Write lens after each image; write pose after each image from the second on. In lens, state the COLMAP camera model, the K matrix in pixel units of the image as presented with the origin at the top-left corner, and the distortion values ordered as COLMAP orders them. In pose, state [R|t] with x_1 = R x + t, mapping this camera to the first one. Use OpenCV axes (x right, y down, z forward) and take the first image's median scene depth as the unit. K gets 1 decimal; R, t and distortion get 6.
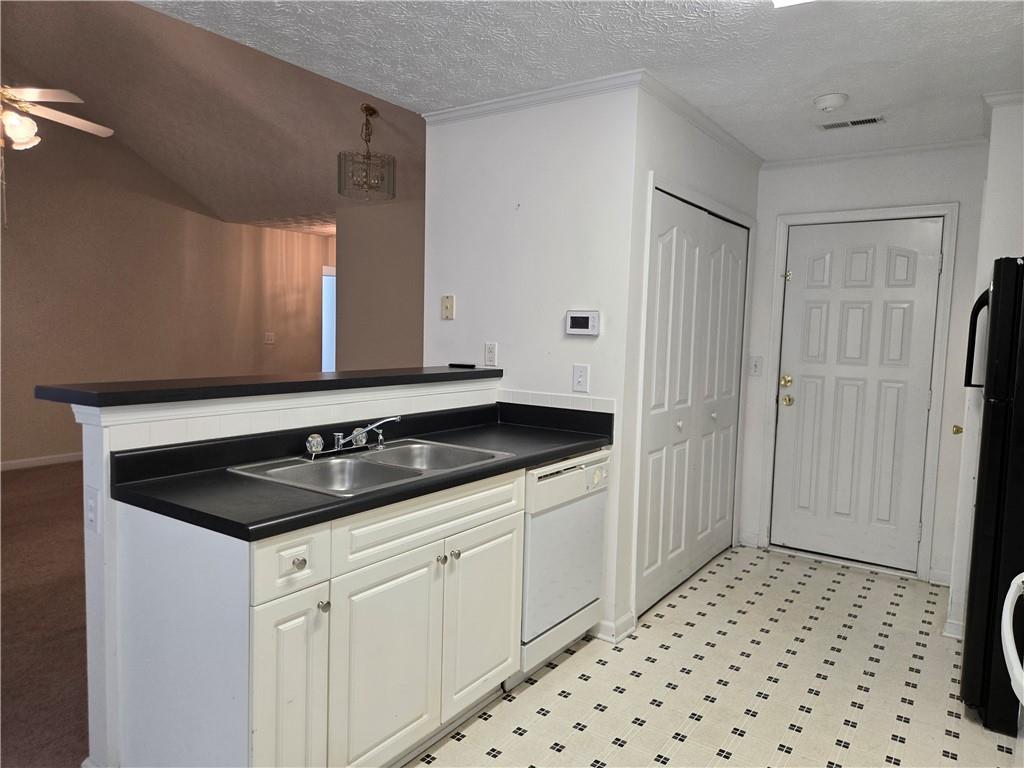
lens RADIAL K [[695.4, 0, 512.0], [0, 695.4, 384.0], [0, 0, 1]] dist [0.088500, -0.066198]
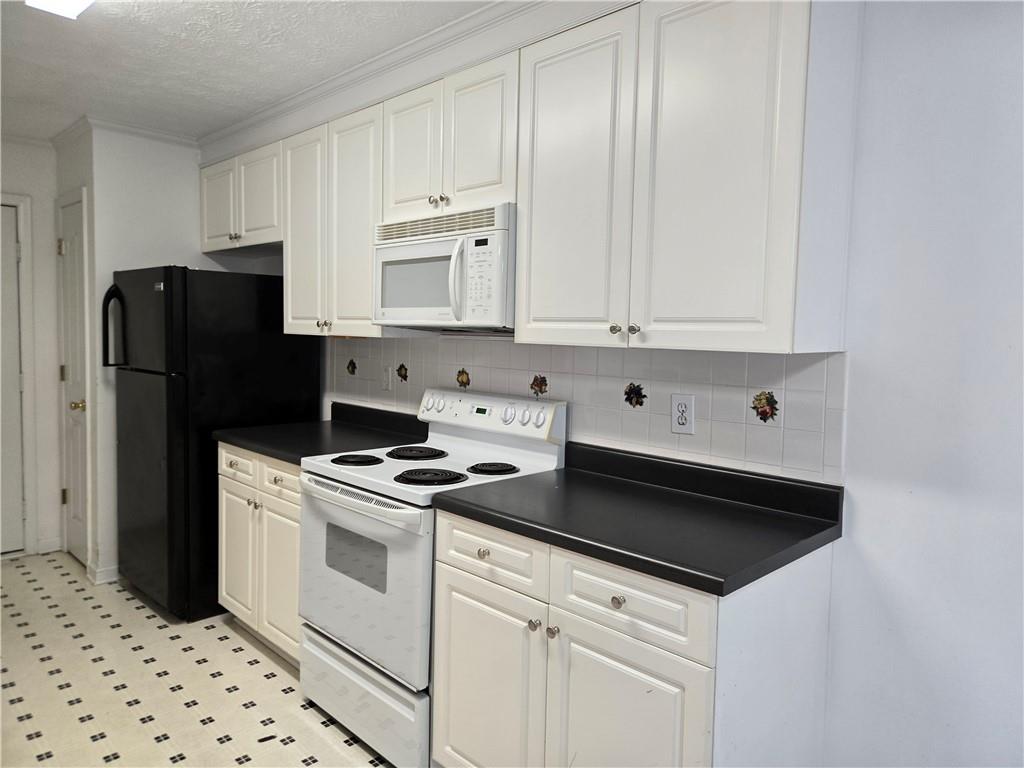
lens RADIAL K [[695.4, 0, 512.0], [0, 695.4, 384.0], [0, 0, 1]] dist [0.088500, -0.066198]
pose [[0.182290, -0.098425, 0.978306, -0.437399], [0.063863, 0.994061, 0.088111, -0.031551], [-0.981169, 0.046416, 0.187493, 0.139992]]
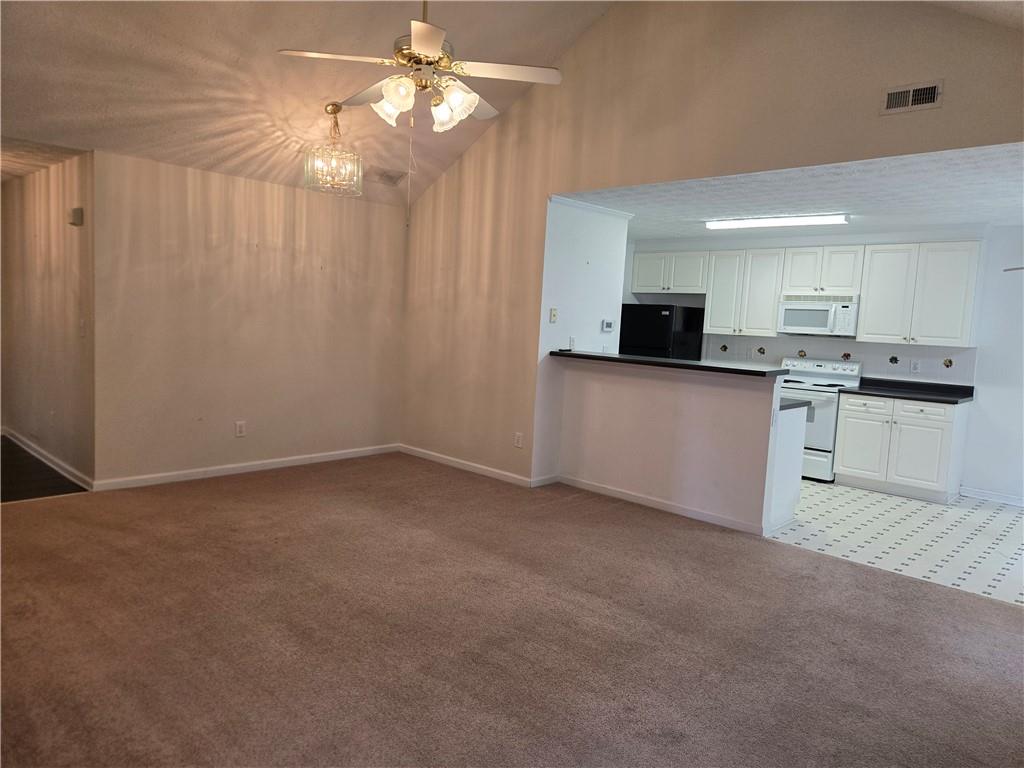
lens RADIAL K [[695.4, 0, 512.0], [0, 695.4, 384.0], [0, 0, 1]] dist [0.088500, -0.066198]
pose [[0.131086, -0.110509, 0.985192, -1.879721], [0.027446, 0.993791, 0.107822, -0.132736], [-0.990991, 0.012905, 0.133305, 0.947663]]
